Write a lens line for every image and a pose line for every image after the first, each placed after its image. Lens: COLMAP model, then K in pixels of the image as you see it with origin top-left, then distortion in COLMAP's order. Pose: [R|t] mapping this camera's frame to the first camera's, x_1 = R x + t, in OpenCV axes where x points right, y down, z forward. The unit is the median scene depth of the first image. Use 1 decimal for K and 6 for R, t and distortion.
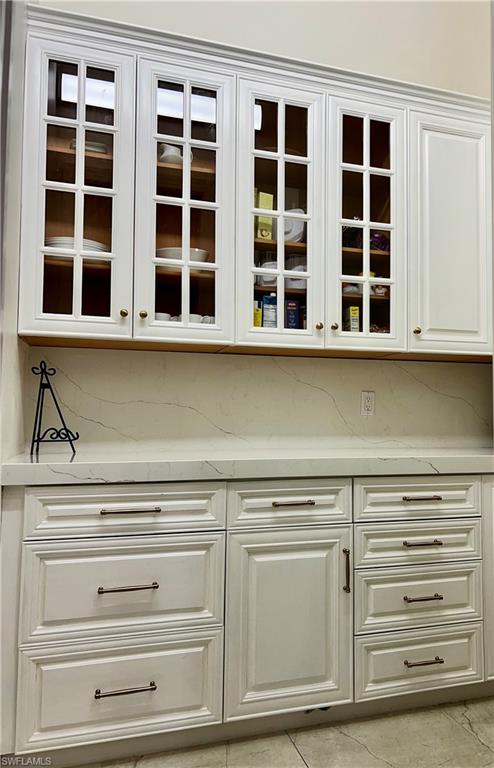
lens RADIAL K [[602.2, 0, 284.0], [0, 602.2, 382.4], [0, 0, 1]] dist [0.077887, -0.142221]
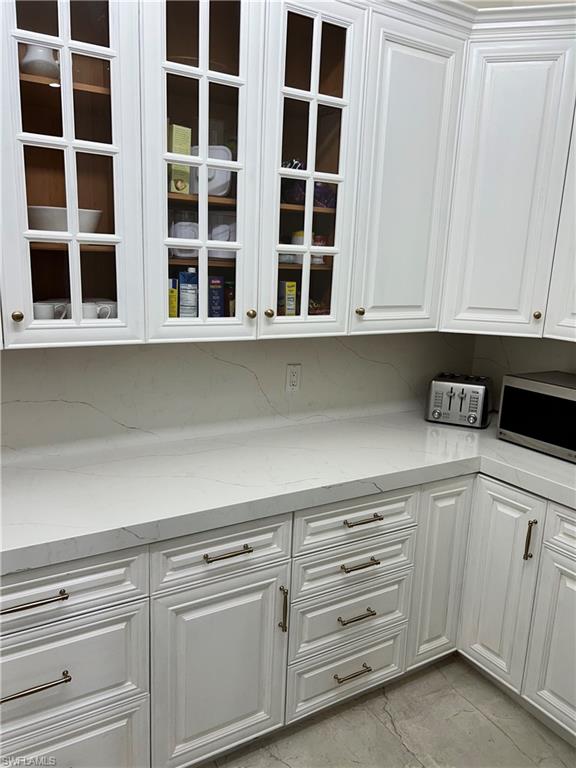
lens RADIAL K [[591.0, 0, 285.8], [0, 591.0, 386.3], [0, 0, 1]] dist [0.065987, -0.094667]
pose [[0.973832, -0.018094, 0.226549, -0.076781], [-0.048128, 0.957800, 0.283376, -0.225880], [-0.222116, -0.286864, 0.931865, 0.225467]]
